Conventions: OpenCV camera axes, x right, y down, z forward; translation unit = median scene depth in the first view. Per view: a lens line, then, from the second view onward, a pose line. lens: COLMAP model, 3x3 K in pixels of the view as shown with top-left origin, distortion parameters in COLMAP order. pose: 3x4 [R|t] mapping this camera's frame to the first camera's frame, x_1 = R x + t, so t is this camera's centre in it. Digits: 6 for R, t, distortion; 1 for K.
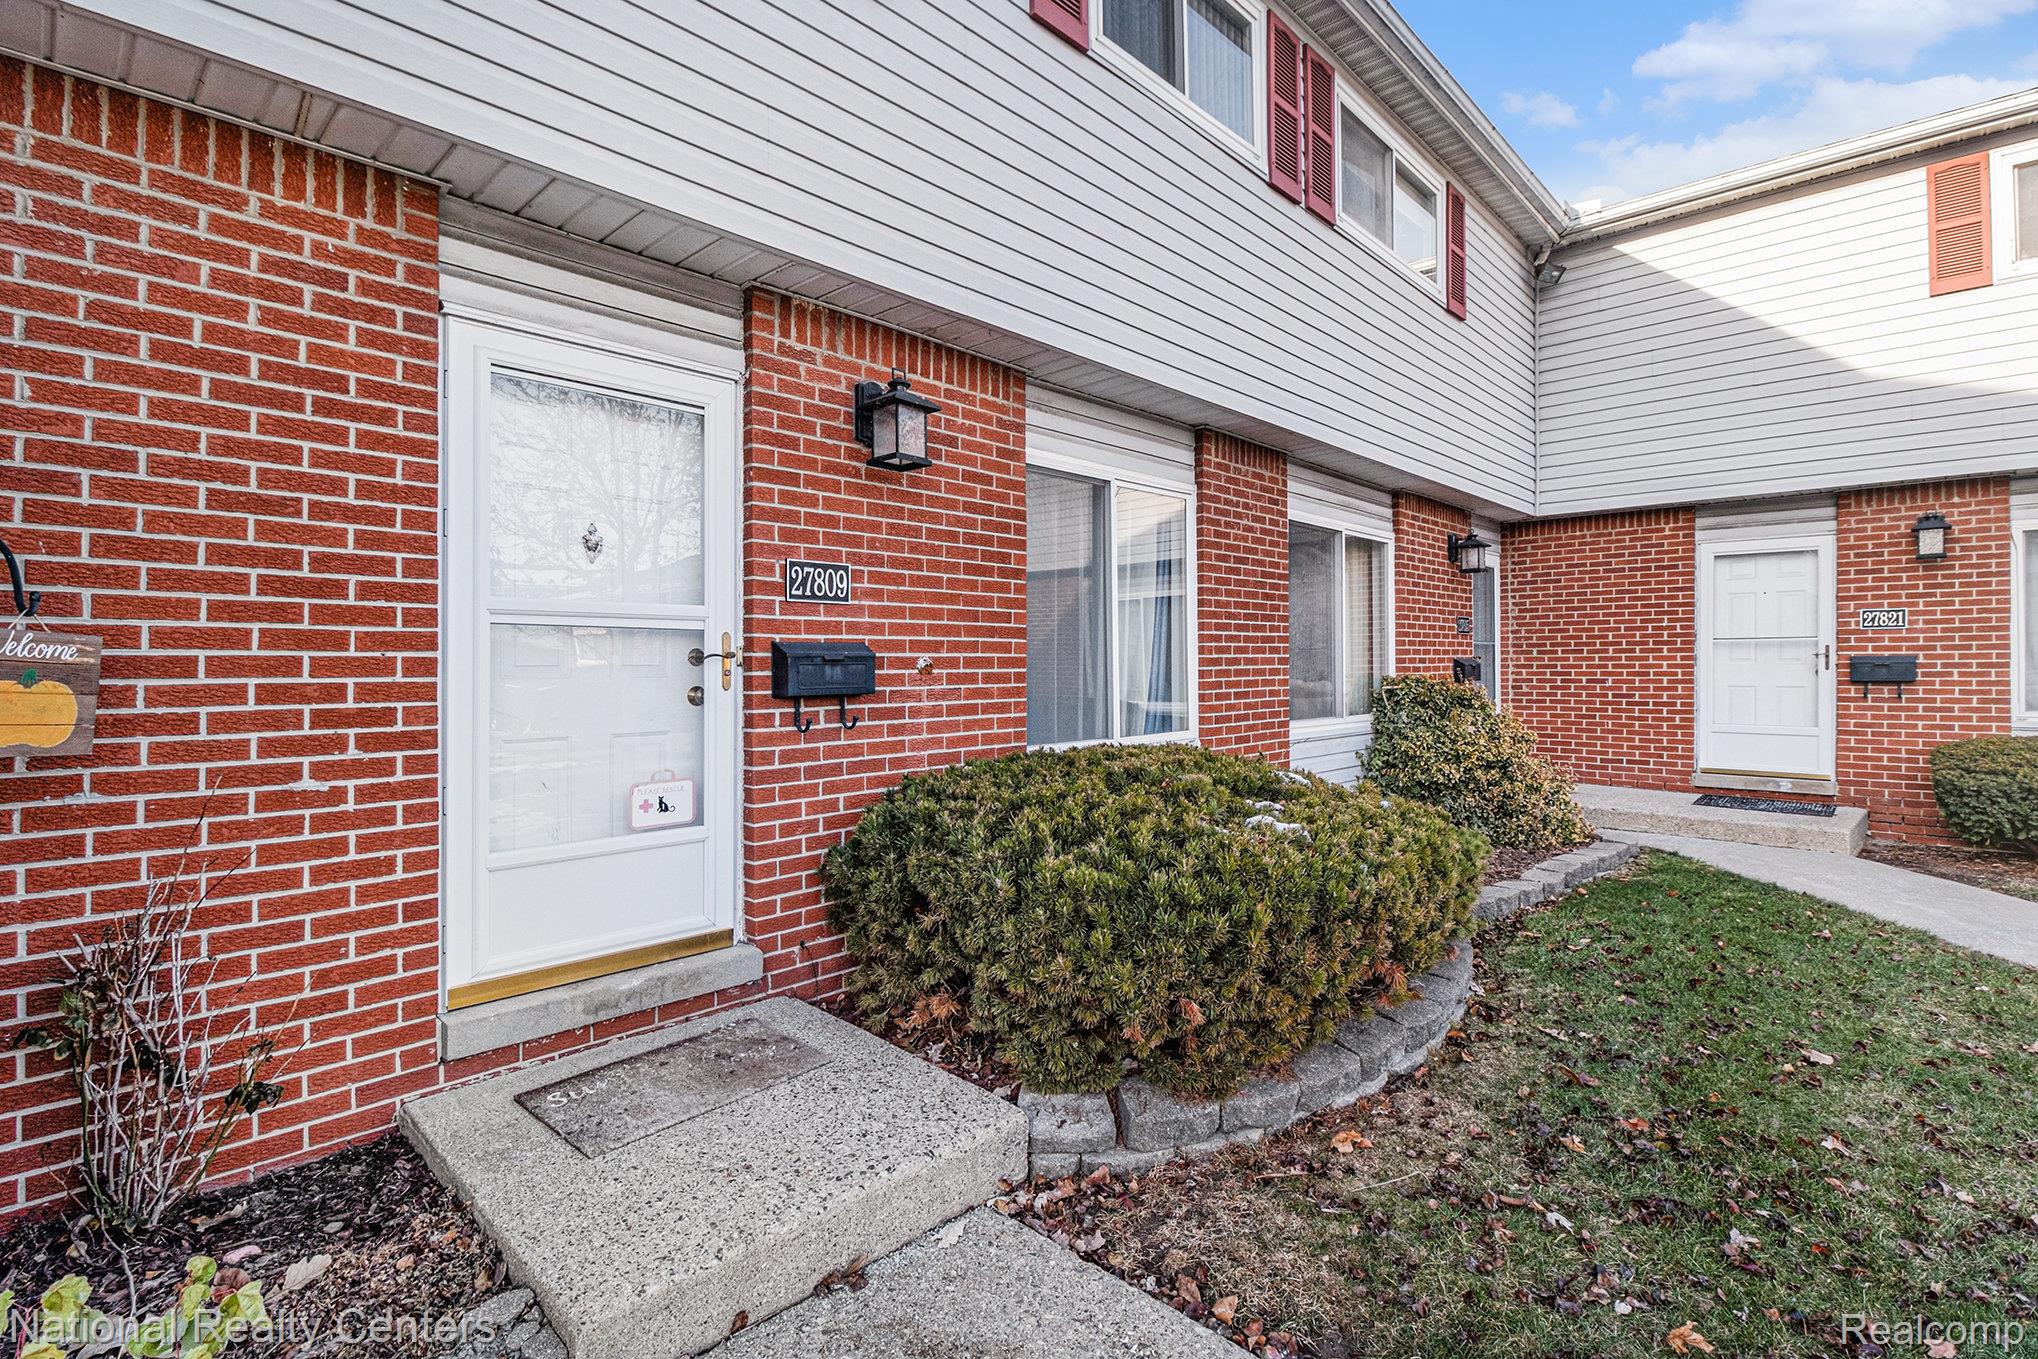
lens RADIAL K [[955.4, 0, 1025.5], [0, 955.4, 665.3], [0, 0, 1]] dist [-0.002841, -0.000484]
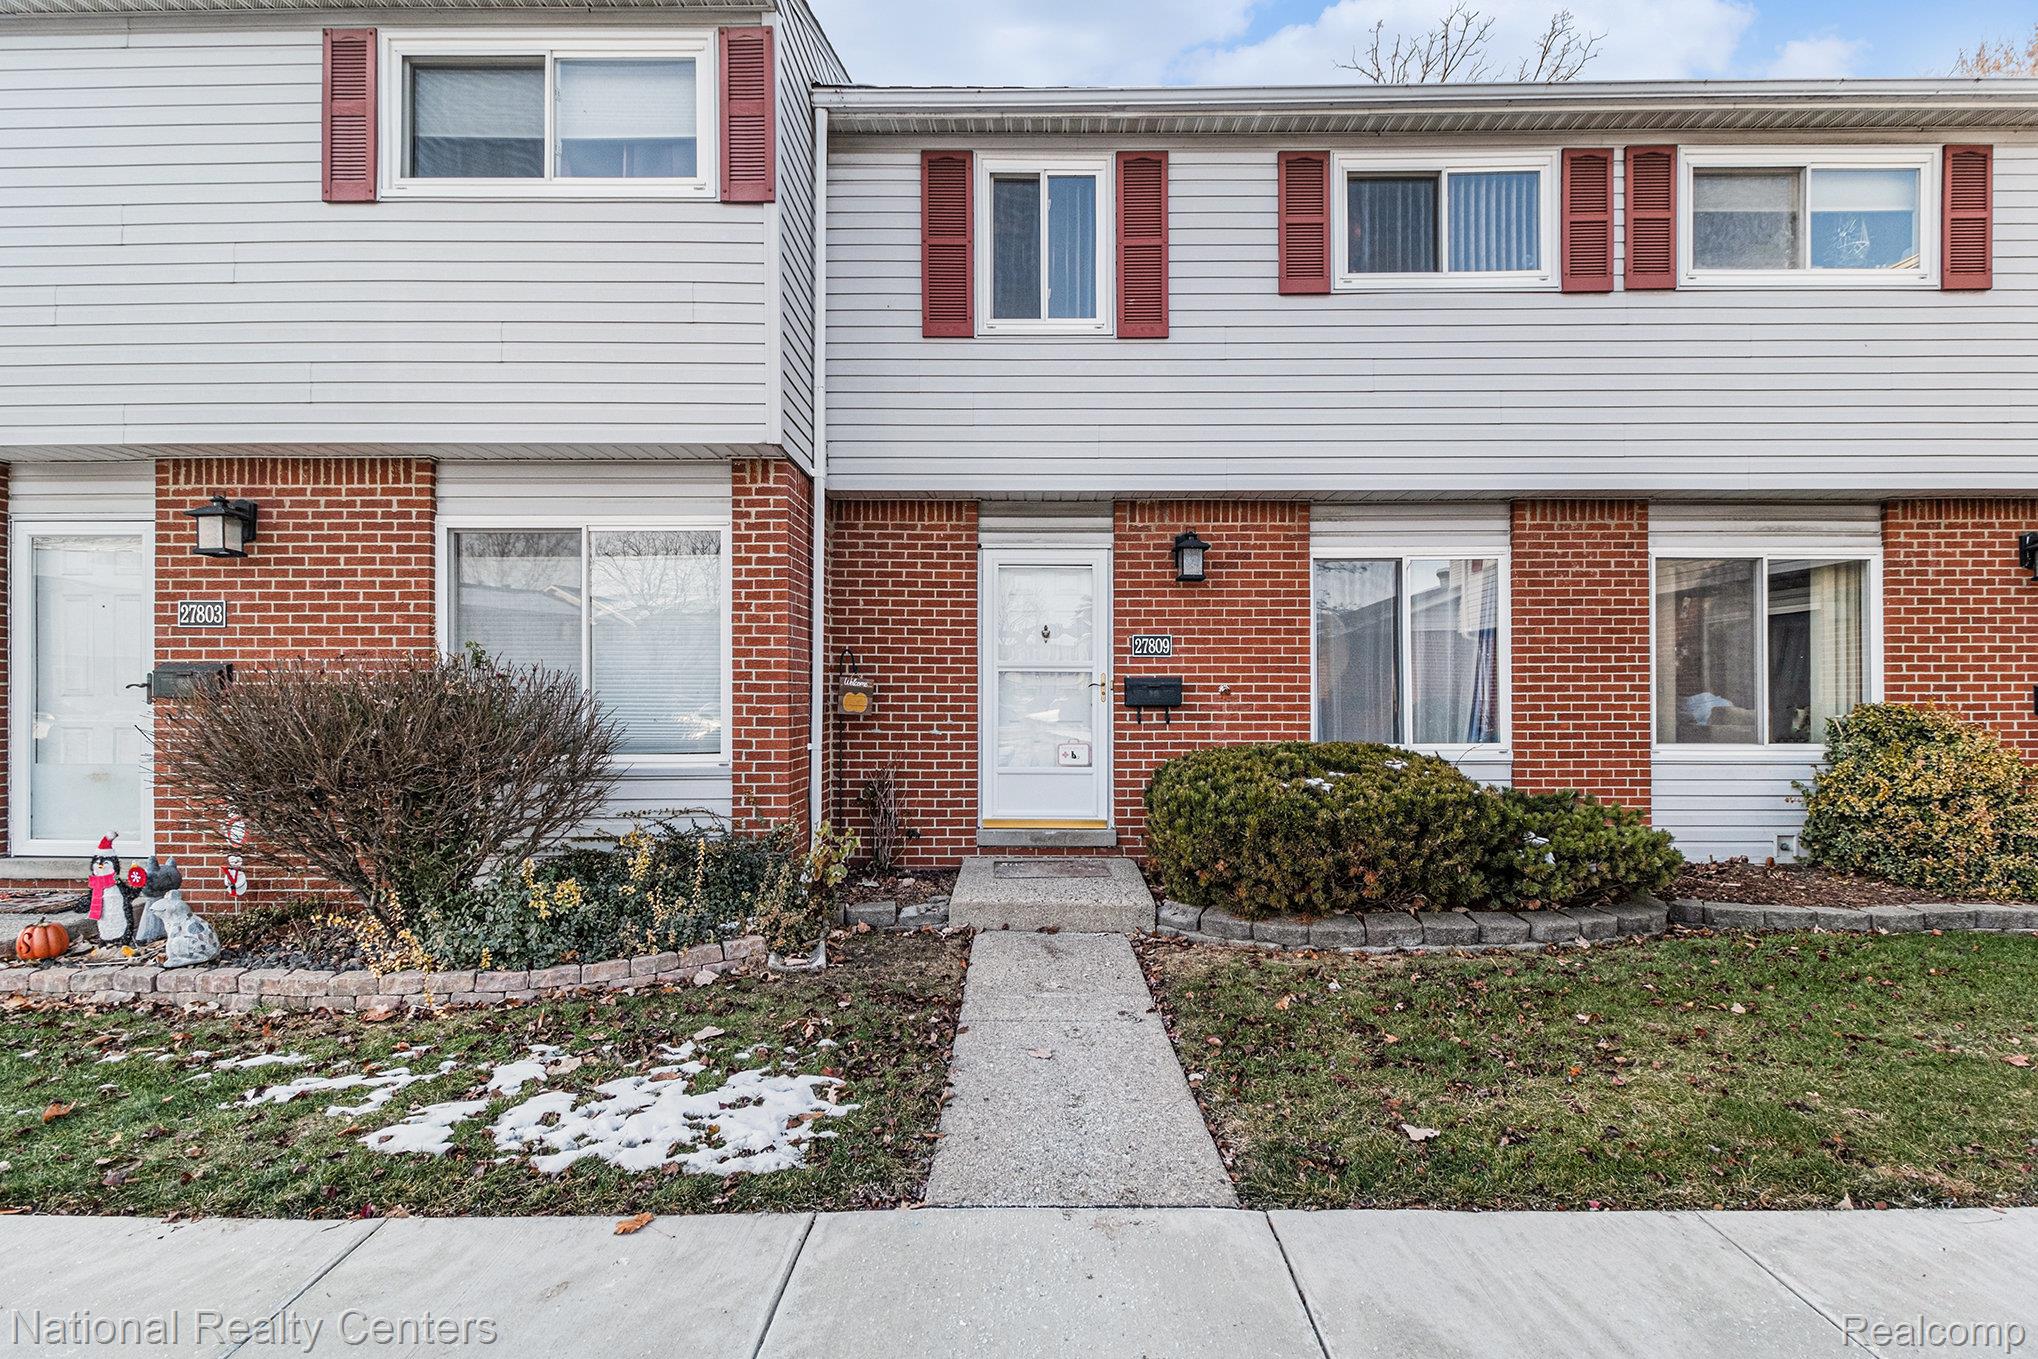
lens RADIAL K [[922.3, 0, 1019.0], [0, 922.3, 694.0], [0, 0, 1]] dist [0.077102, -0.000051]
pose [[0.680539, 0.000758, -0.732712, 0.952069], [-0.005264, 0.999979, -0.003854, 0.017159], [0.732693, 0.006480, 0.680528, -0.445677]]
